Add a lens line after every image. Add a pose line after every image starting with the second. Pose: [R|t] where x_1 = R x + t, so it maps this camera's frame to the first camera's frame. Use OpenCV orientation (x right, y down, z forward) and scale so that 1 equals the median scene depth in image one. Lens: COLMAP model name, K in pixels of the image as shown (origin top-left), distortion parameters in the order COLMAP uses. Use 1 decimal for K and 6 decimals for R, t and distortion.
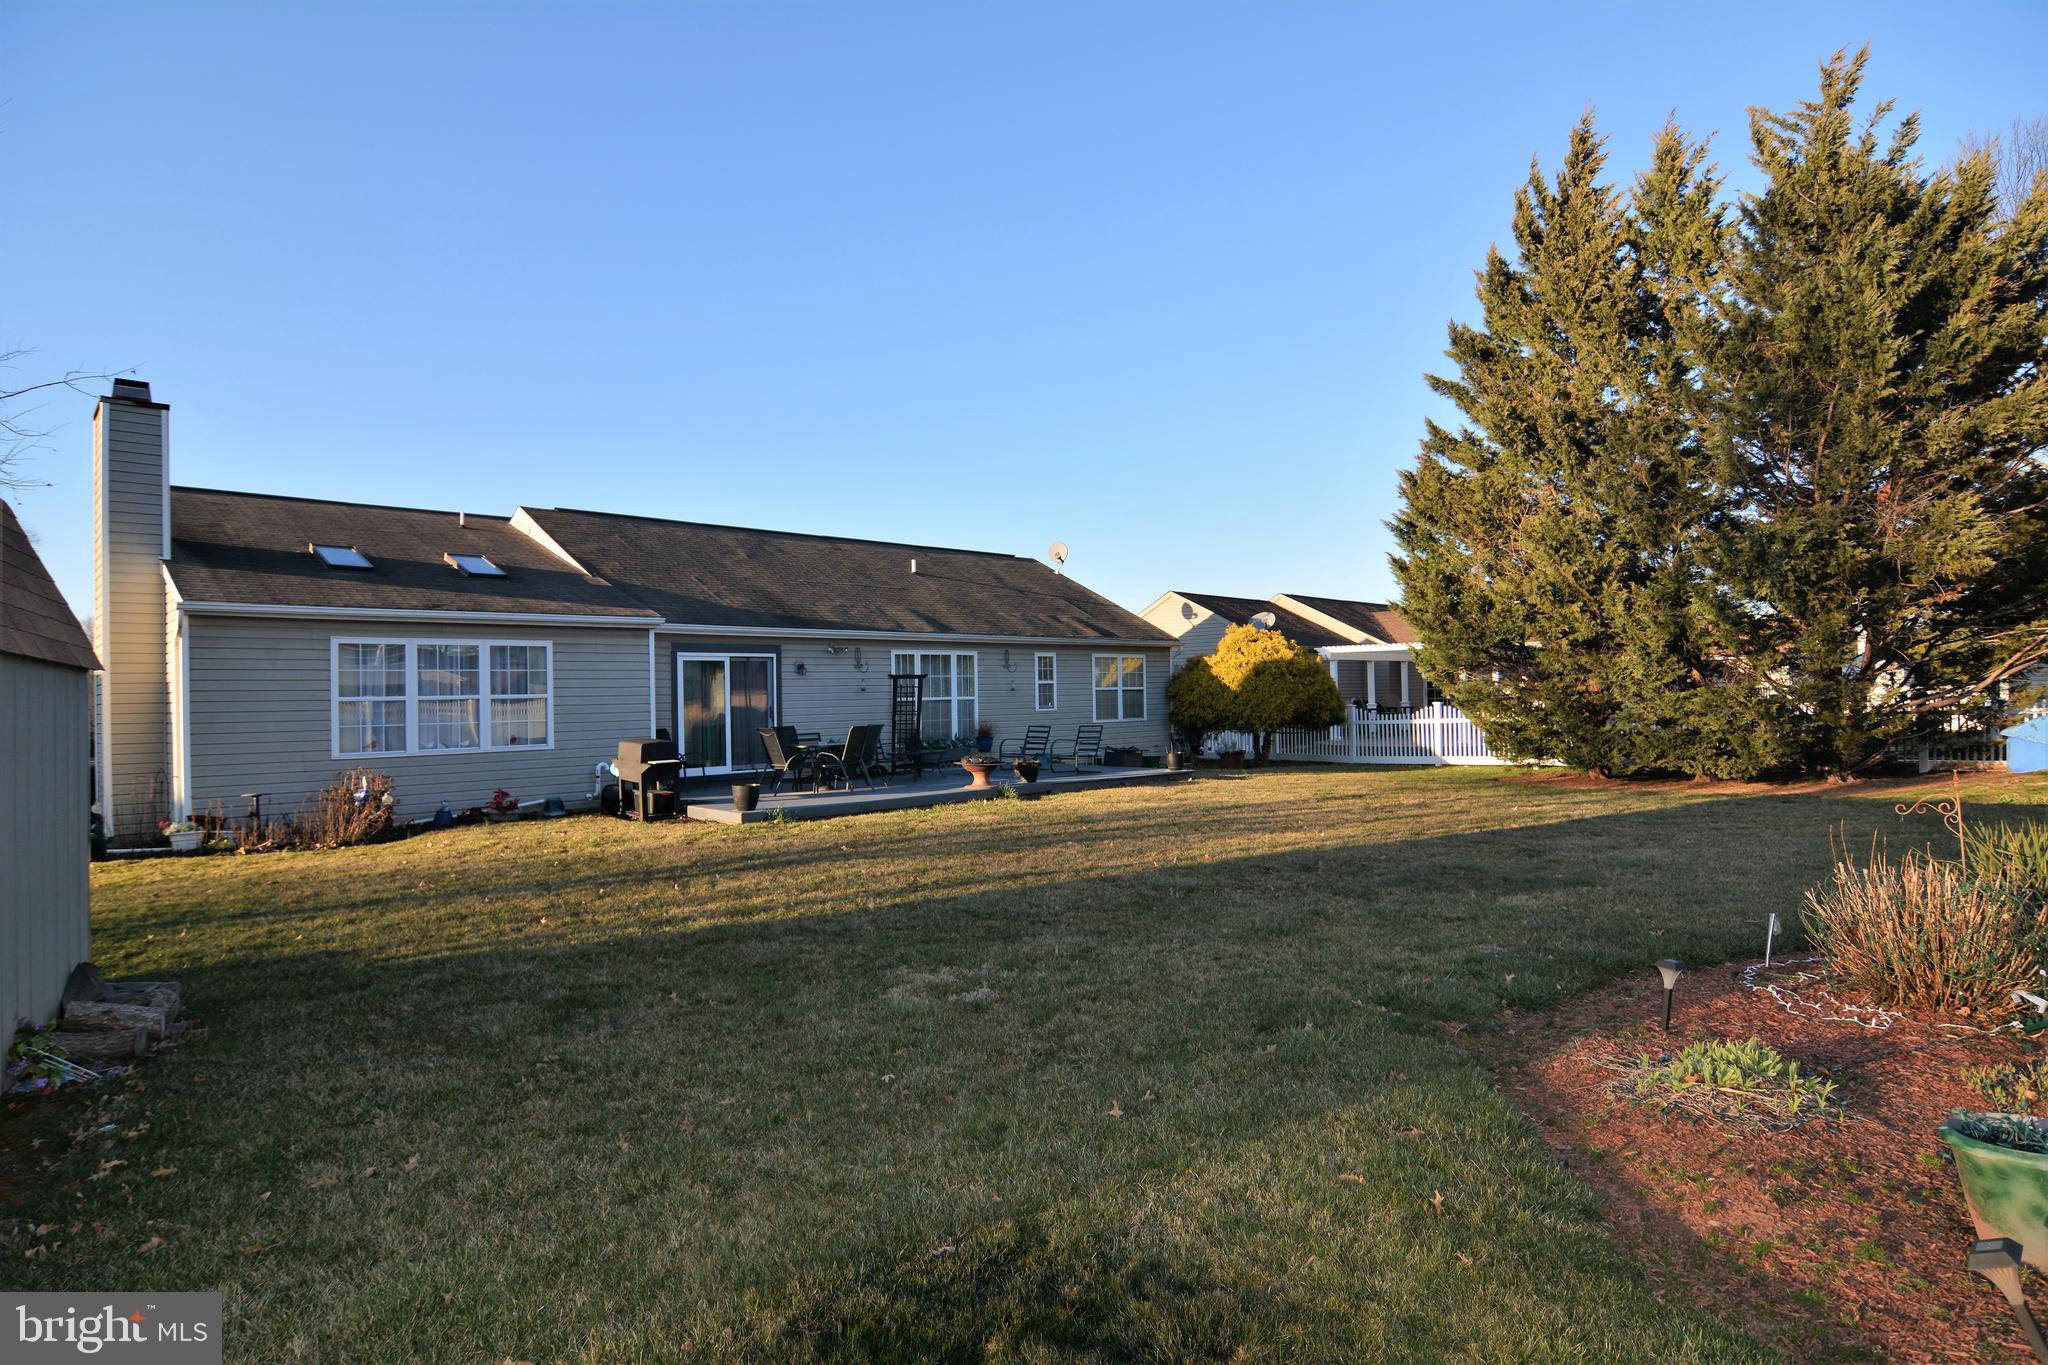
lens RADIAL K [[1100.3, 0, 1022.7], [0, 1100.3, 683.3], [0, 0, 1]] dist [-0.002467, -0.002609]
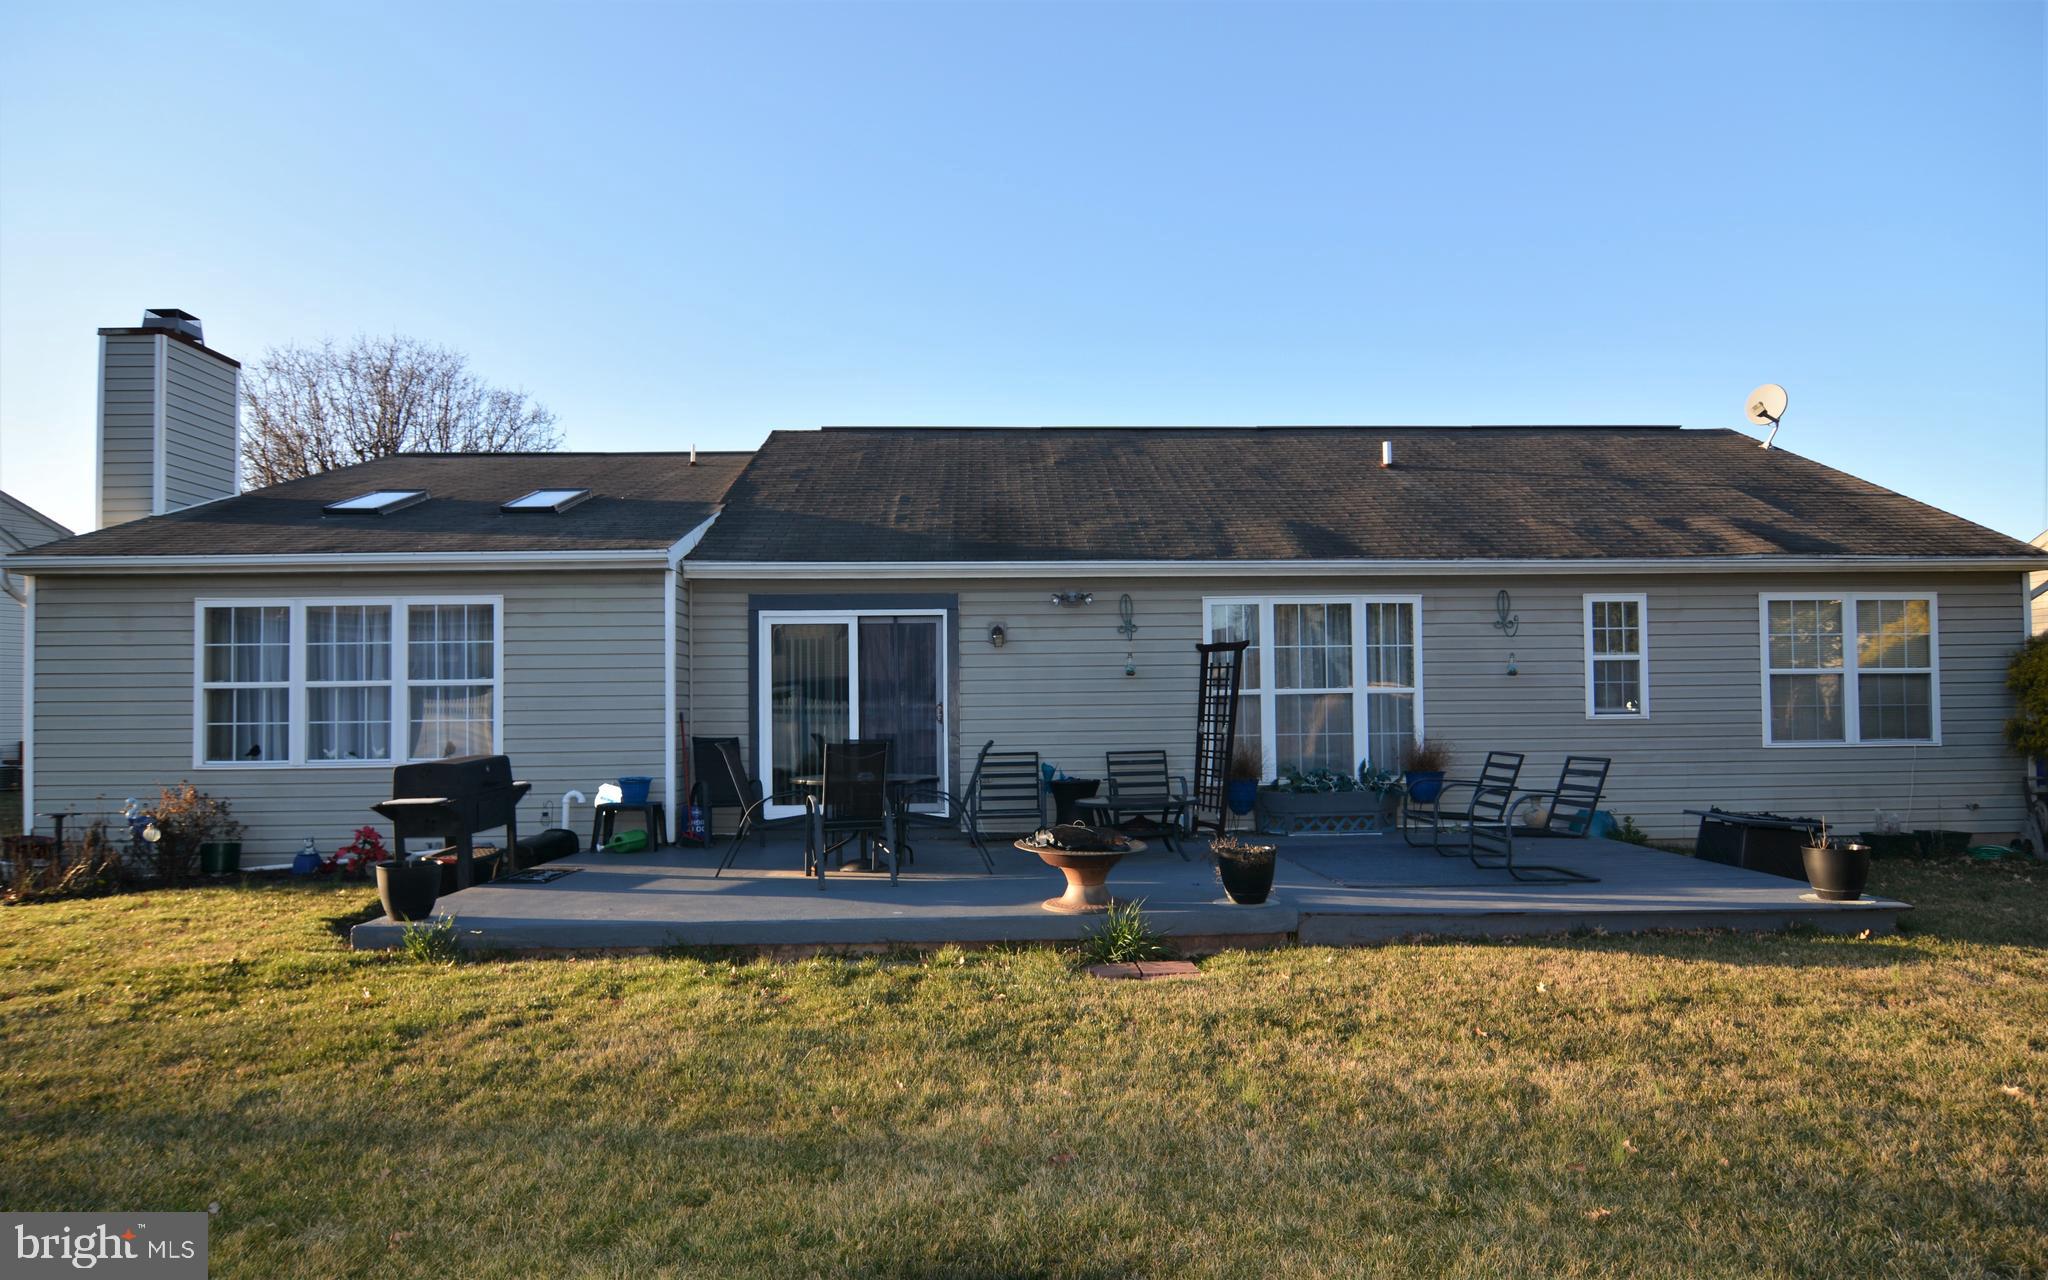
lens RADIAL K [[1130.4, 0, 1028.8], [0, 1130.4, 697.1], [0, 0, 1]] dist [-0.011454, -0.000777]
pose [[0.743073, 0.004705, -0.669194, 0.207865], [0.004366, 0.999920, 0.011878, 0.012239], [0.669196, -0.011748, 0.742993, 0.642300]]
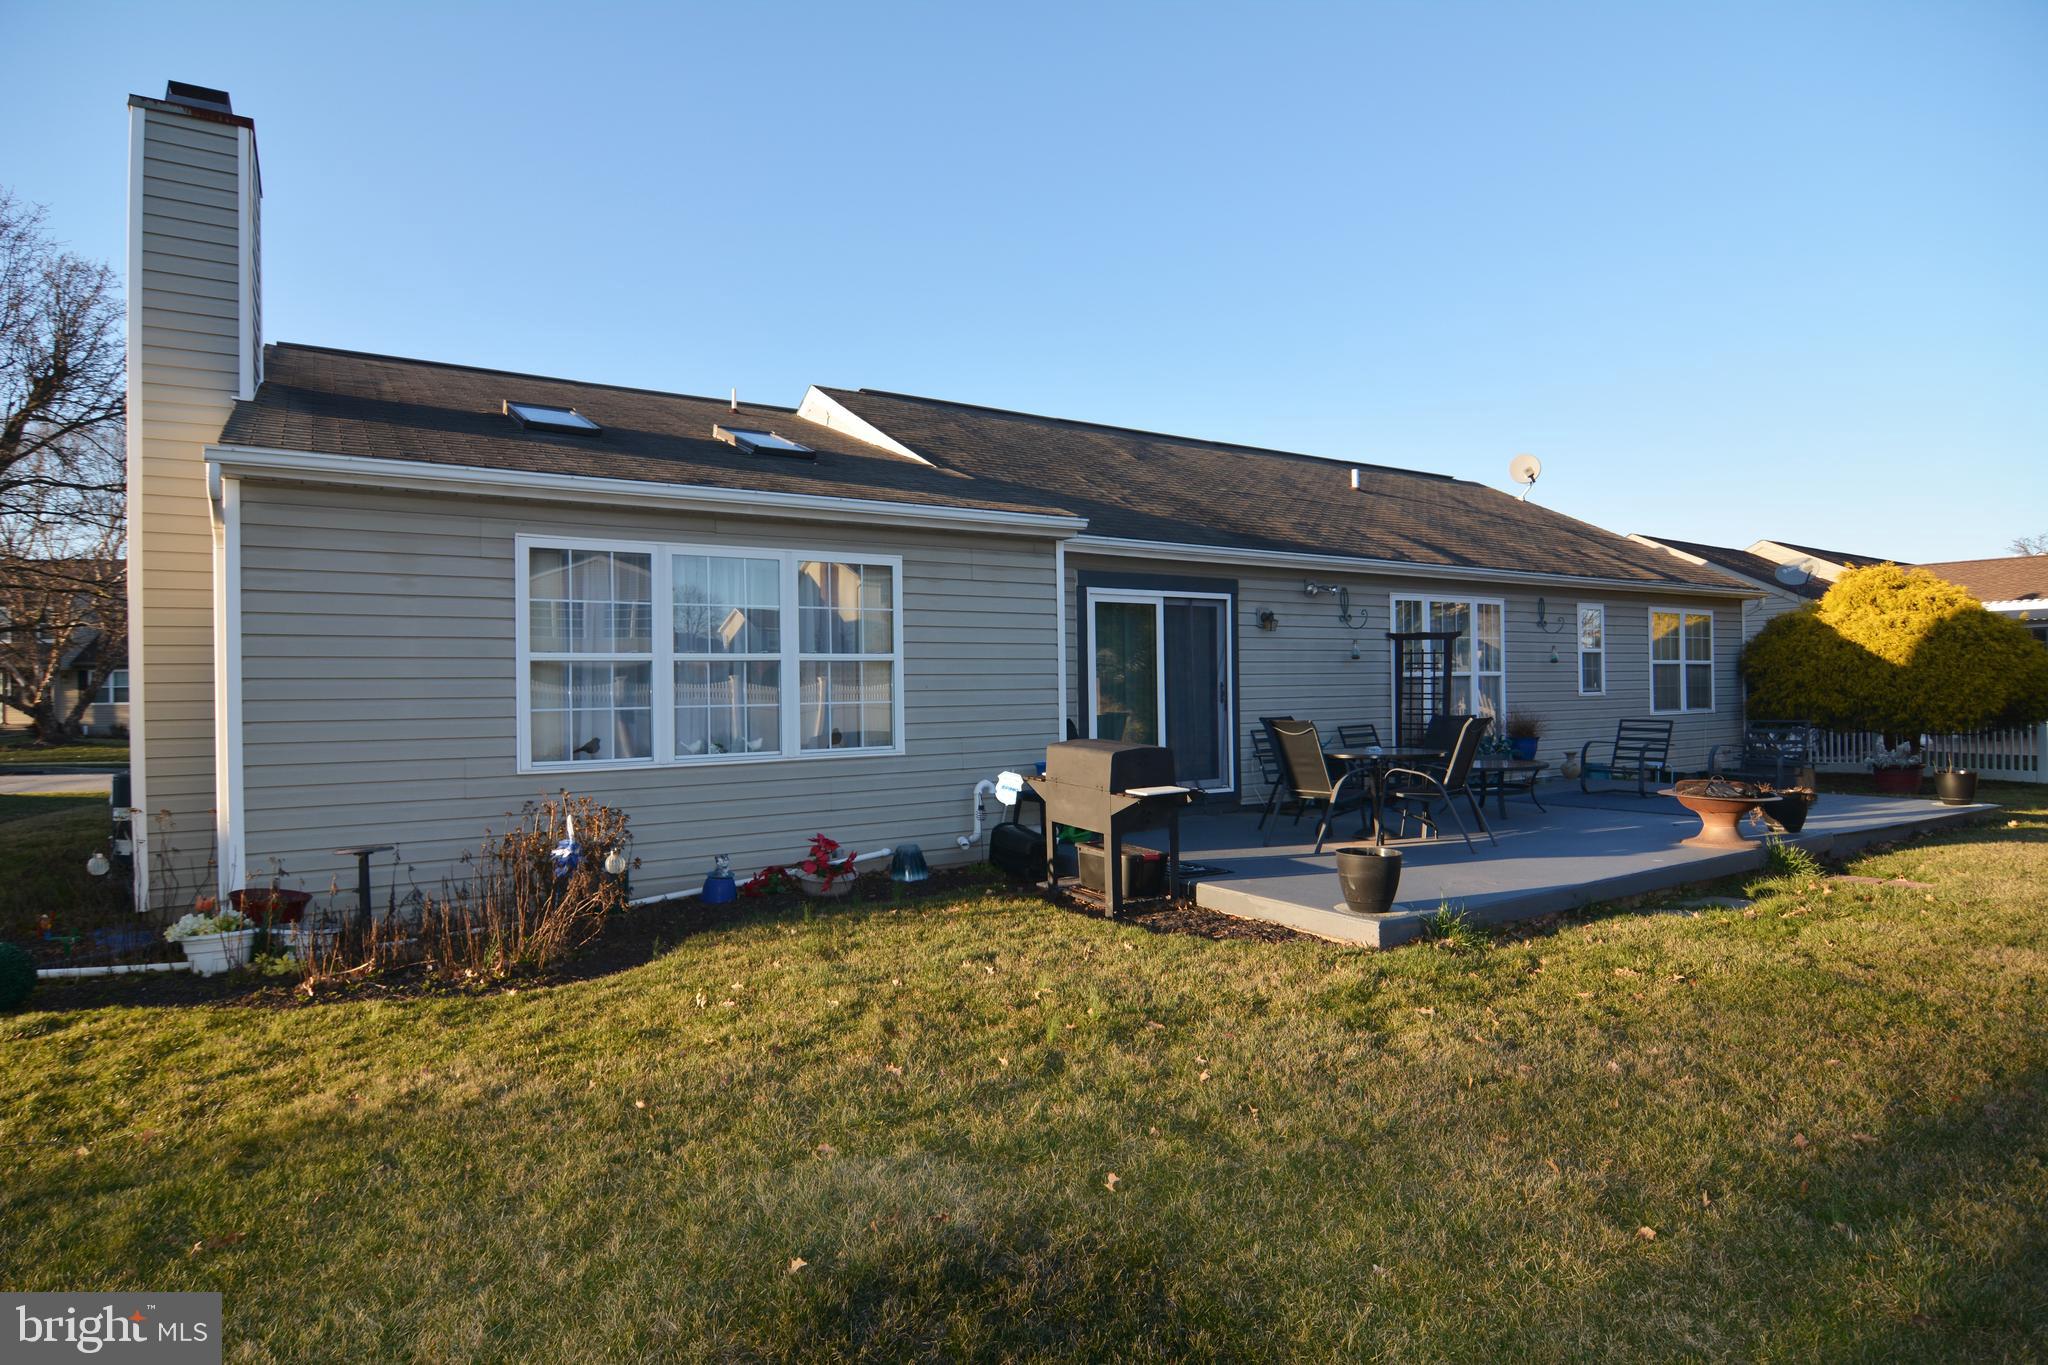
lens RADIAL K [[1100.3, 0, 1026.2], [0, 1100.3, 683.2], [0, 0, 1]] dist [-0.002467, -0.002609]
pose [[0.981460, 0.001614, -0.191659, -0.235149], [-0.000302, 0.999976, 0.006874, 0.018297], [0.191666, -0.006689, 0.981438, 0.427447]]
